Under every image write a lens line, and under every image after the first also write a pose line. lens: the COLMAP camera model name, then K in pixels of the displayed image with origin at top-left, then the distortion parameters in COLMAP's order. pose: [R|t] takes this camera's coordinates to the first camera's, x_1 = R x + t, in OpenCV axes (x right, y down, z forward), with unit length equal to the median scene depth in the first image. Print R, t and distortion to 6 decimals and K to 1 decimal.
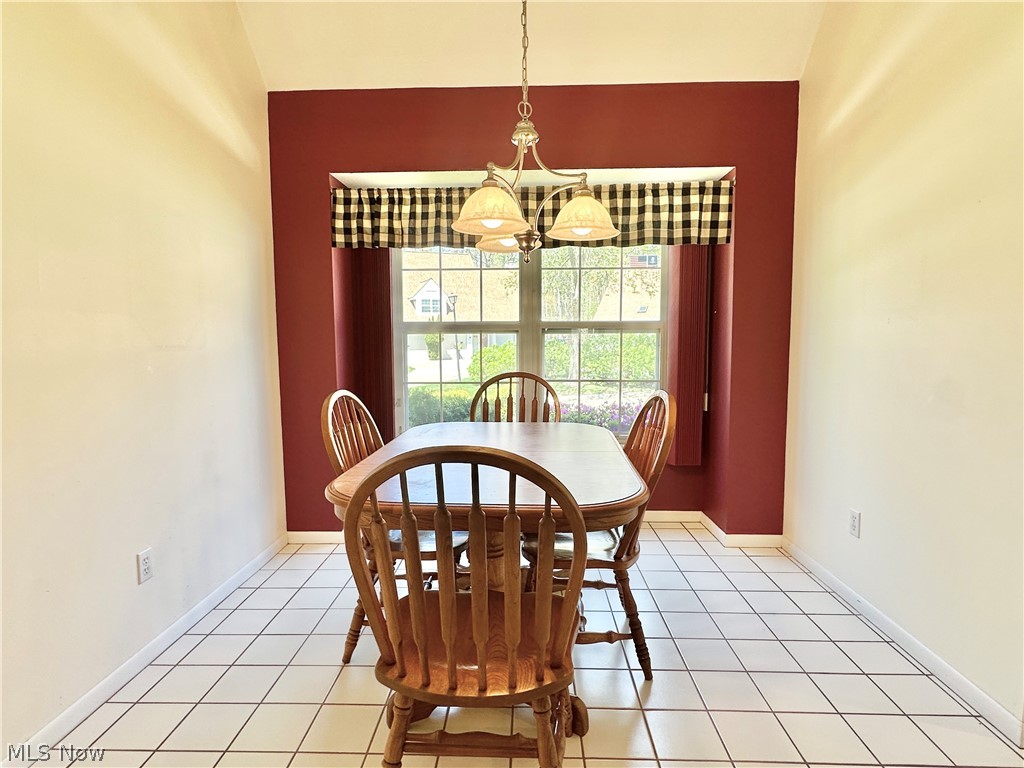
lens RADIAL K [[544.7, 0, 511.6], [0, 544.7, 384.3], [0, 0, 1]] dist [-0.000511, 0.000908]
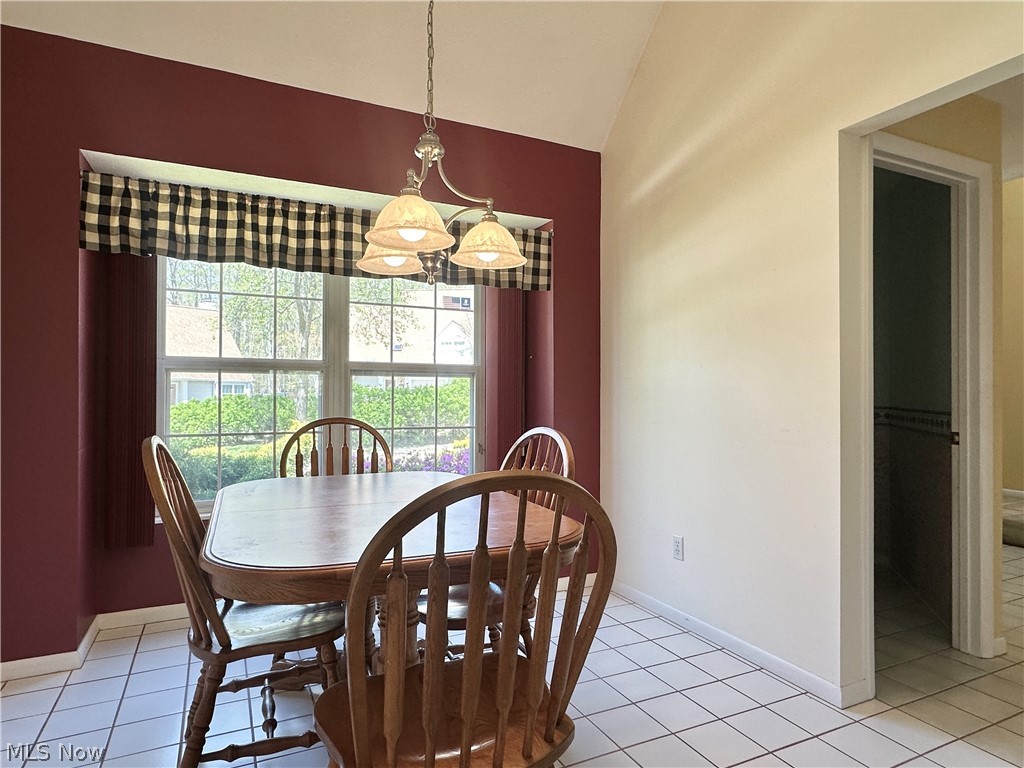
lens RADIAL K [[595.6, 0, 506.7], [0, 595.6, 390.7], [0, 0, 1]] dist [-0.003242, 0.002283]
pose [[0.886706, 0.010798, 0.462208, -0.189528], [0.031818, 0.995932, -0.084306, 0.022987], [-0.461238, 0.089461, 0.882755, 0.053487]]
